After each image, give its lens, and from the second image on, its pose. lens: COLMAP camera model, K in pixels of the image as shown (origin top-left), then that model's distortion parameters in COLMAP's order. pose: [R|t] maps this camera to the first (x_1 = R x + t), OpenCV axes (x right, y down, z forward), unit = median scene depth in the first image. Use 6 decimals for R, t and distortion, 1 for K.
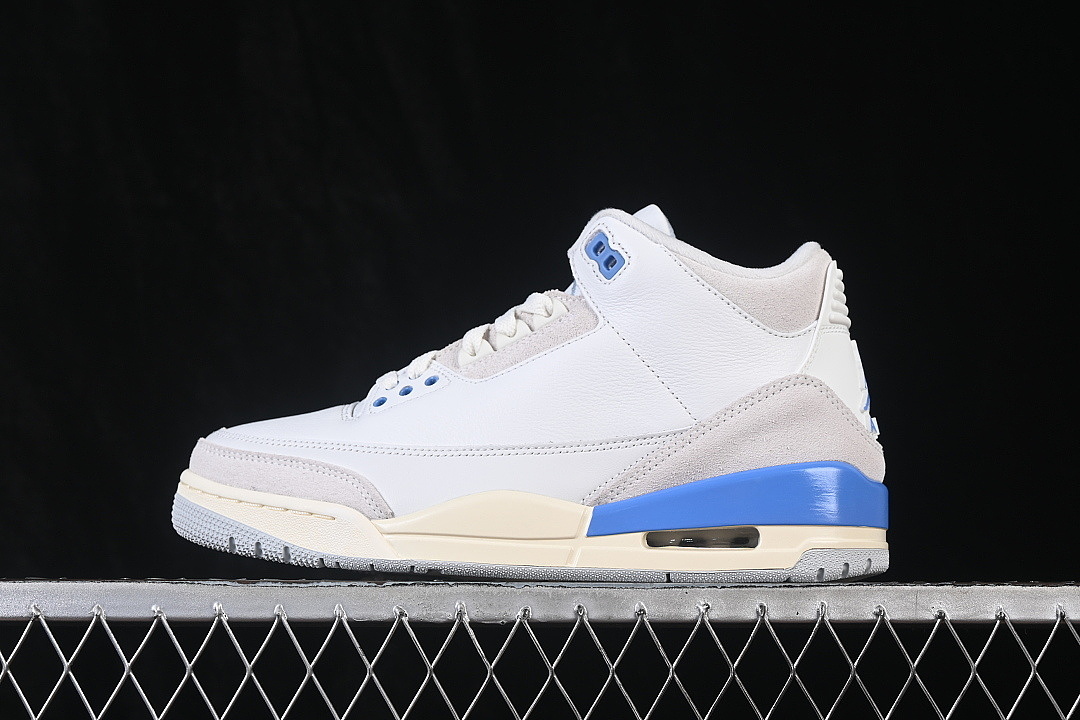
lens RADIAL K [[2331.0, 0, 538.2], [0, 2331.0, 354.2], [0, 0, 1]] dist [-0.027191, 0.000000]
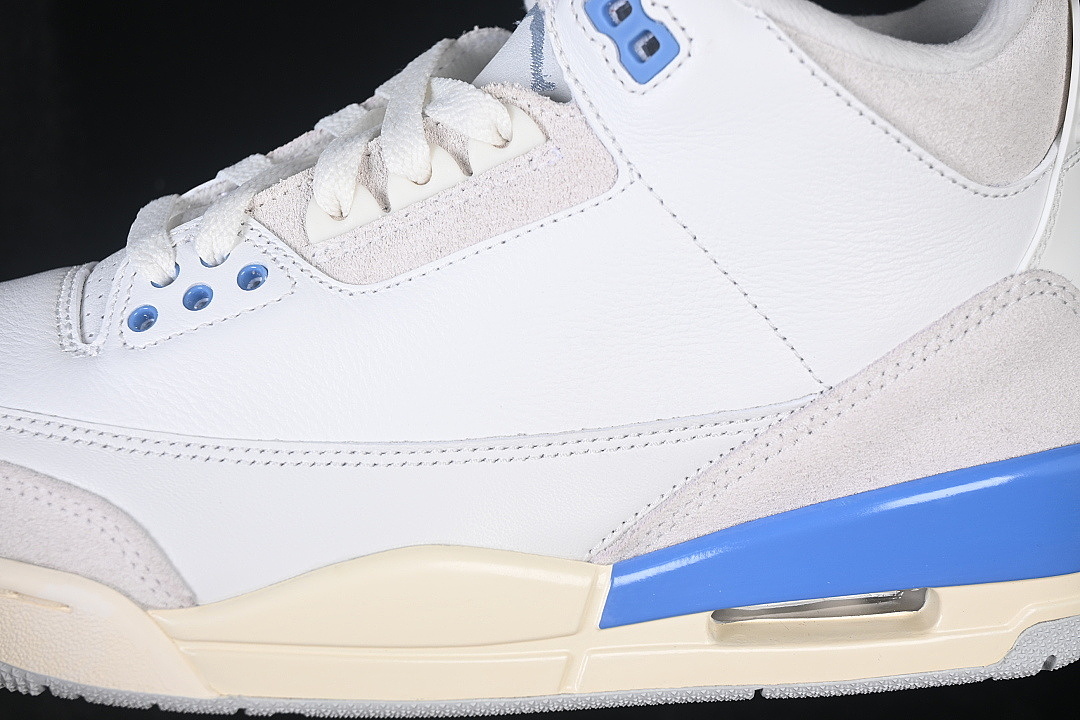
lens RADIAL K [[2331.0, 0, 542.7], [0, 2331.0, 359.2], [0, 0, 1]] dist [-0.027191, 0.000000]
pose [[0.987215, -0.043437, 0.153362, -0.062136], [-0.014960, 0.932654, 0.360462, -0.147365], [-0.158691, -0.358147, 0.920080, 0.562328]]
